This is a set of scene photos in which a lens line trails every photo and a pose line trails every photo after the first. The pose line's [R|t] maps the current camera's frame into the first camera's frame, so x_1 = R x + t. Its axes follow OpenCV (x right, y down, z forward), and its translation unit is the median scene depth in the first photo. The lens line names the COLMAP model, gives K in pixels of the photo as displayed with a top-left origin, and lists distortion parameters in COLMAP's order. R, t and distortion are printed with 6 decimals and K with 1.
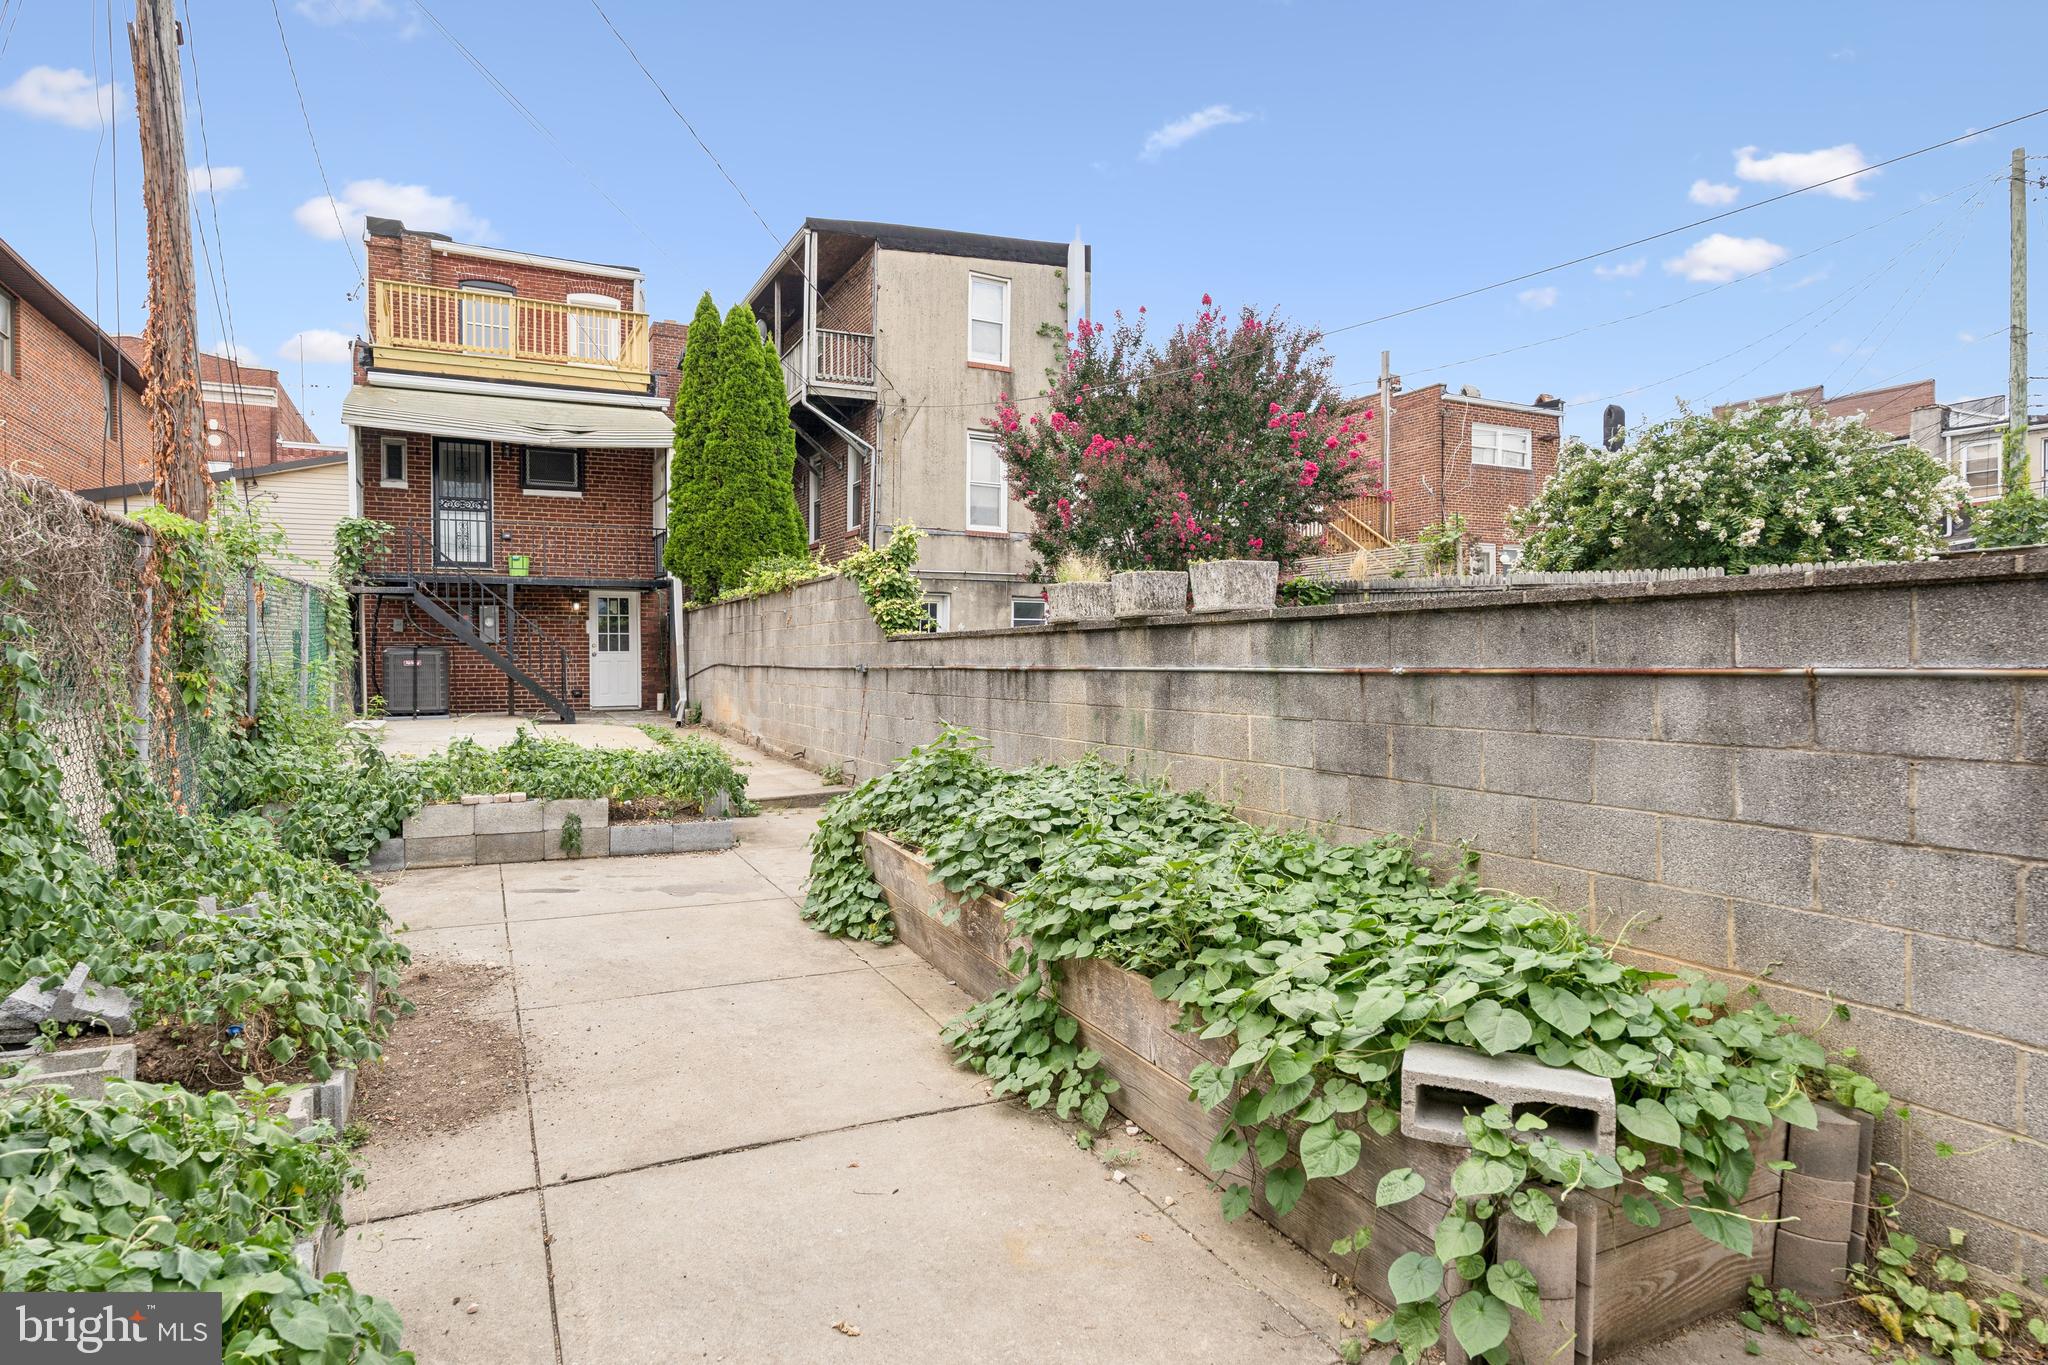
lens RADIAL K [[1109.4, 0, 1020.7], [0, 1109.4, 714.9], [0, 0, 1]] dist [-0.005012, -0.000234]
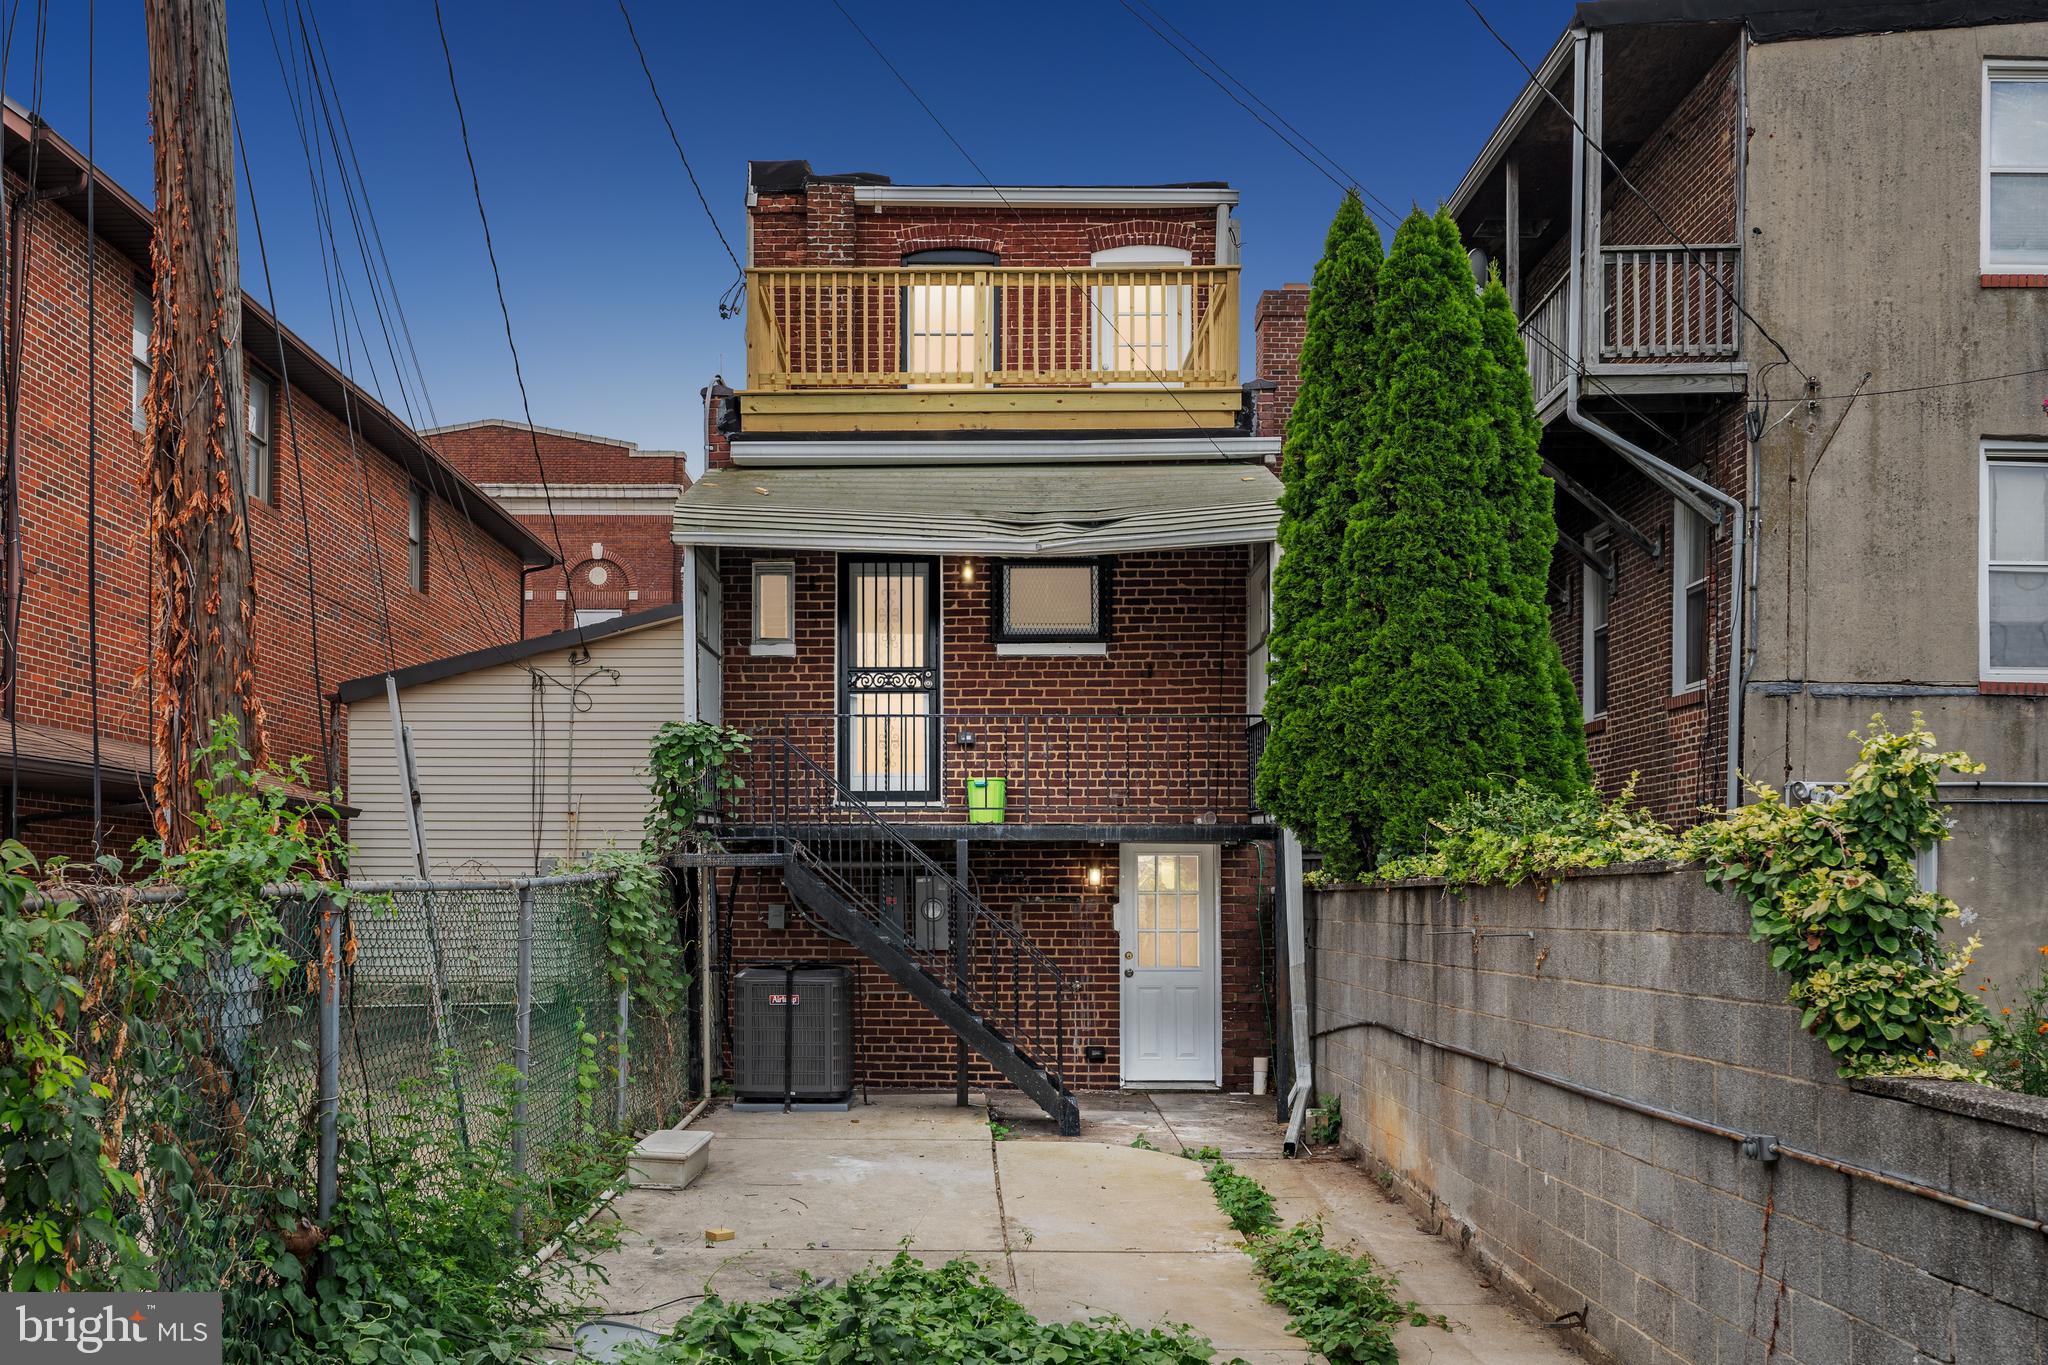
lens RADIAL K [[2043.5, 0, 1020.2], [0, 2043.5, 798.2], [0, 0, 1]] dist [0.005796, 0.004826]
pose [[0.899565, -0.021440, -0.436261, -0.043961], [-0.020933, 0.995531, -0.092089, -0.053659], [0.436286, 0.091972, 0.895096, 0.201554]]
